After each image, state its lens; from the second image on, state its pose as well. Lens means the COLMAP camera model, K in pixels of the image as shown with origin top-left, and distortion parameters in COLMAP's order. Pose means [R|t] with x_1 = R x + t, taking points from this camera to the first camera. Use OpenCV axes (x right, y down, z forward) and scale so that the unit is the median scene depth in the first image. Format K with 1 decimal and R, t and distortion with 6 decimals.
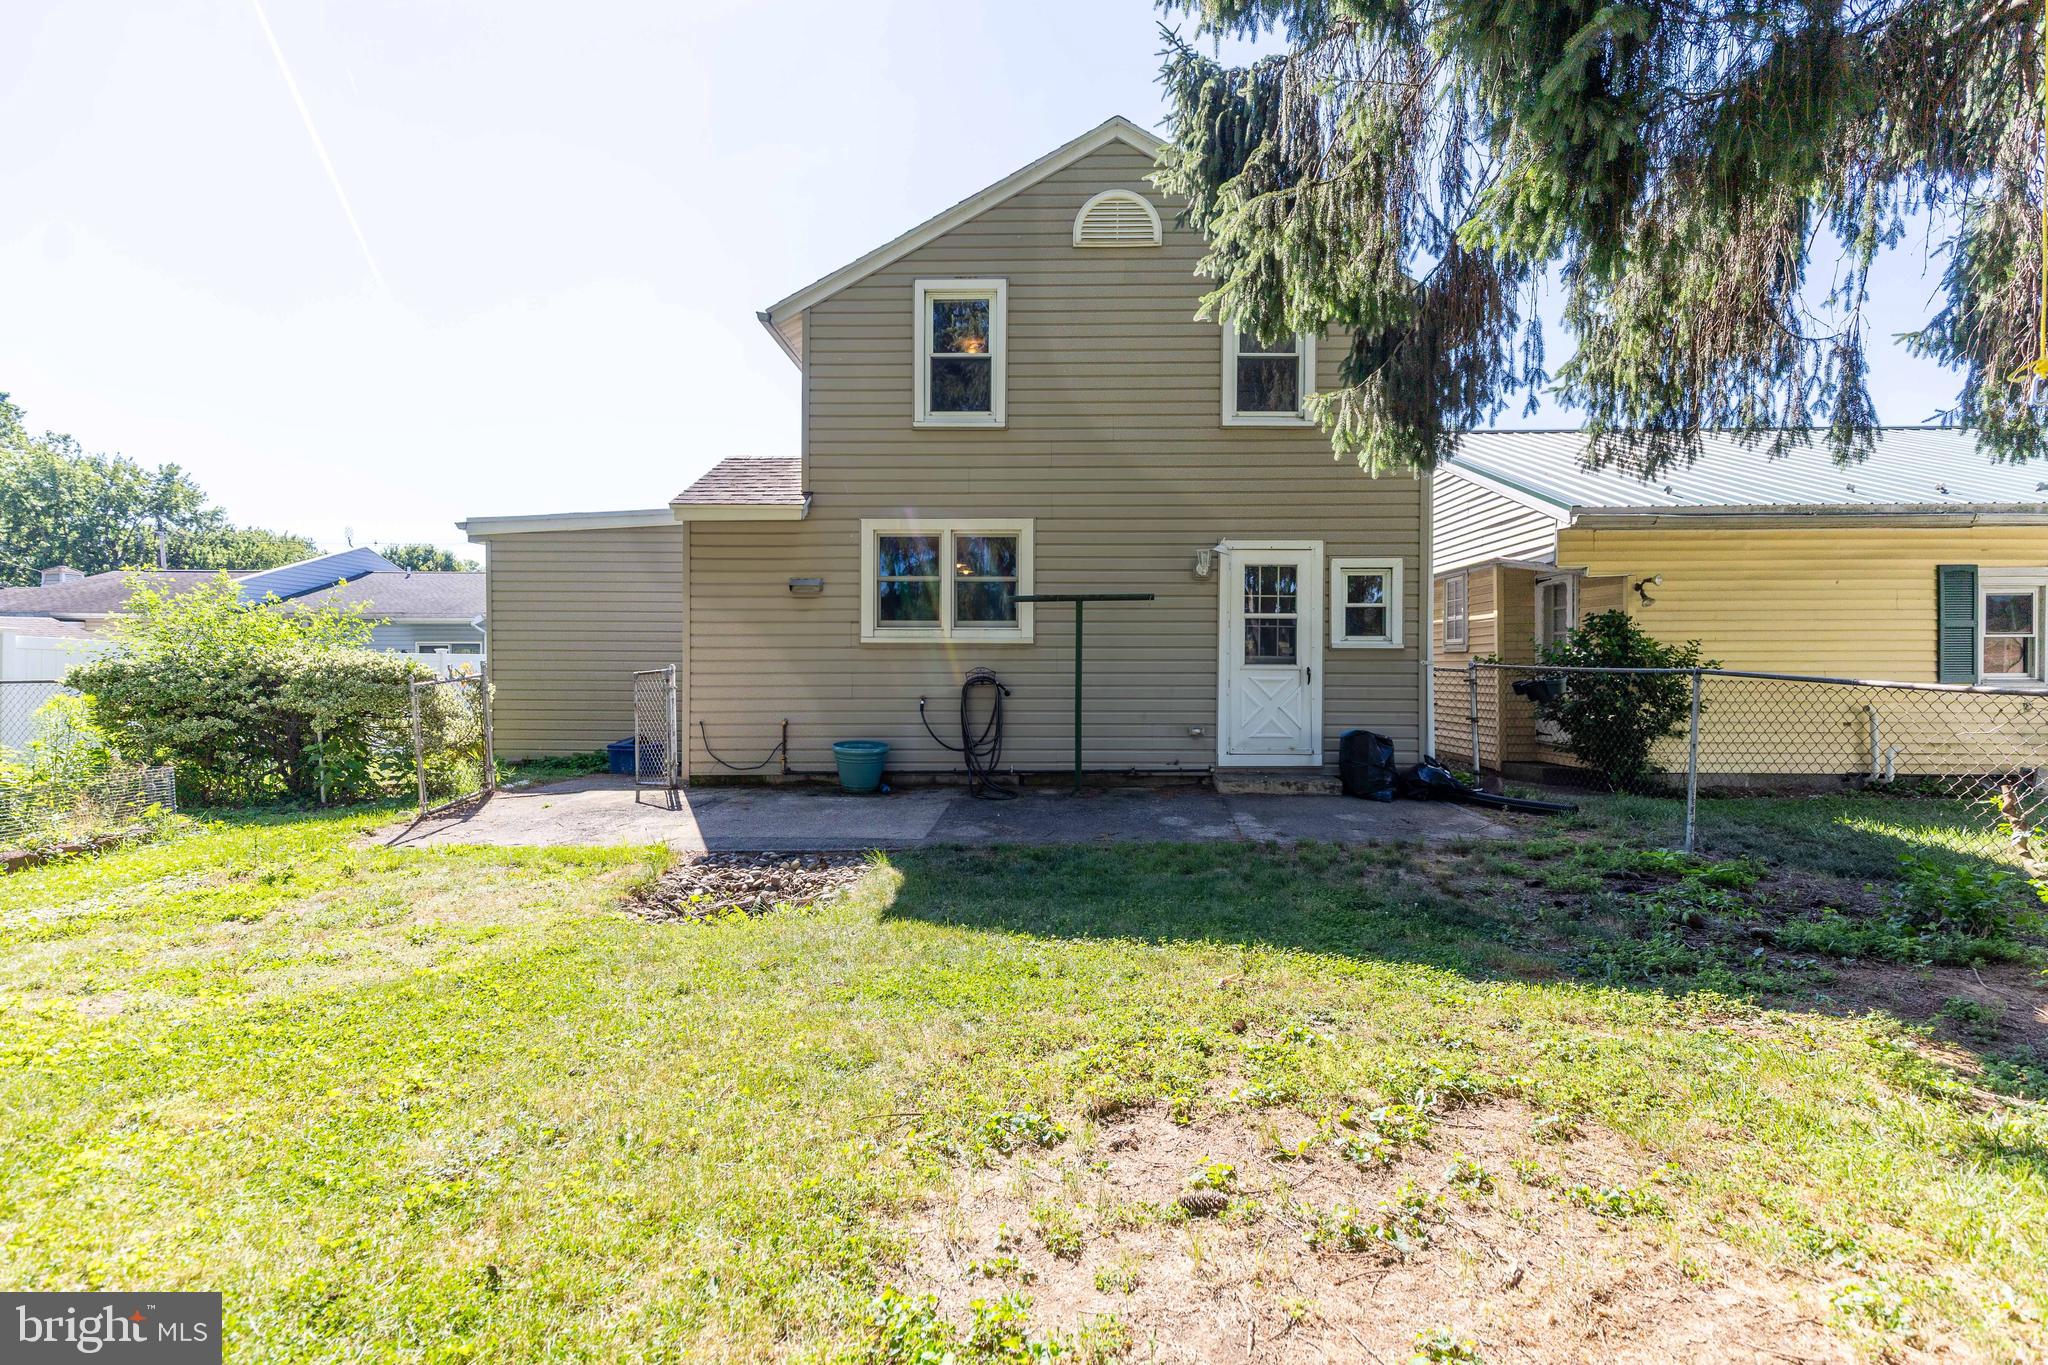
lens RADIAL K [[920.5, 0, 1023.1], [0, 920.5, 675.6], [0, 0, 1]] dist [0.011073, -0.001826]
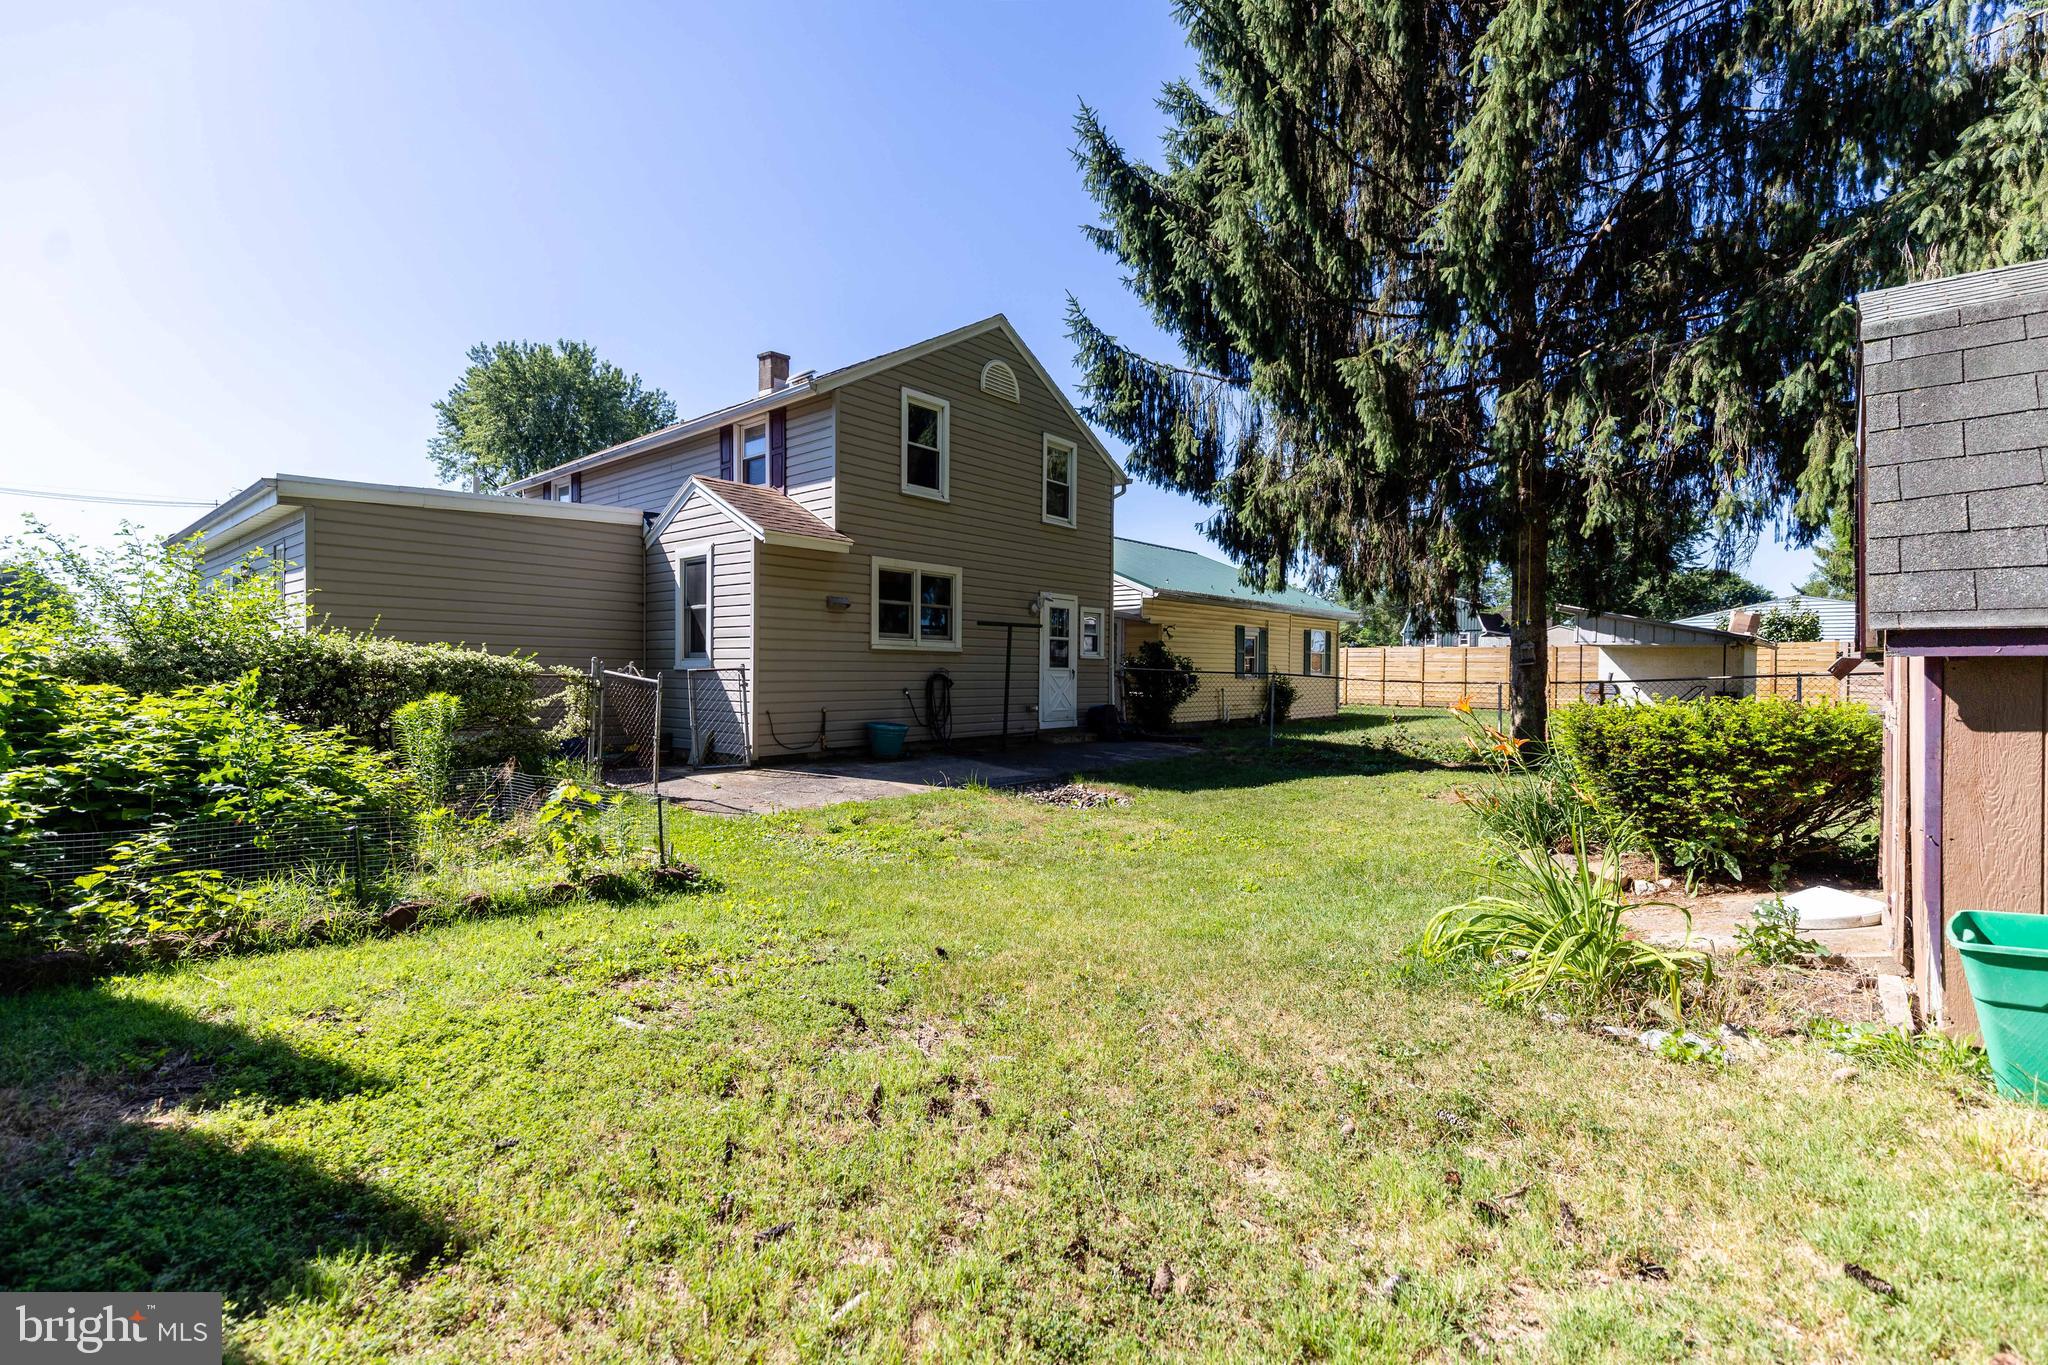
lens RADIAL K [[920.5, 0, 1014.8], [0, 920.5, 680.9], [0, 0, 1]] dist [0.011073, -0.001826]
pose [[0.643958, -0.002631, 0.765057, -1.062809], [-0.000318, 0.999993, 0.003707, 0.006618], [-0.765061, -0.002630, 0.643952, -0.018541]]
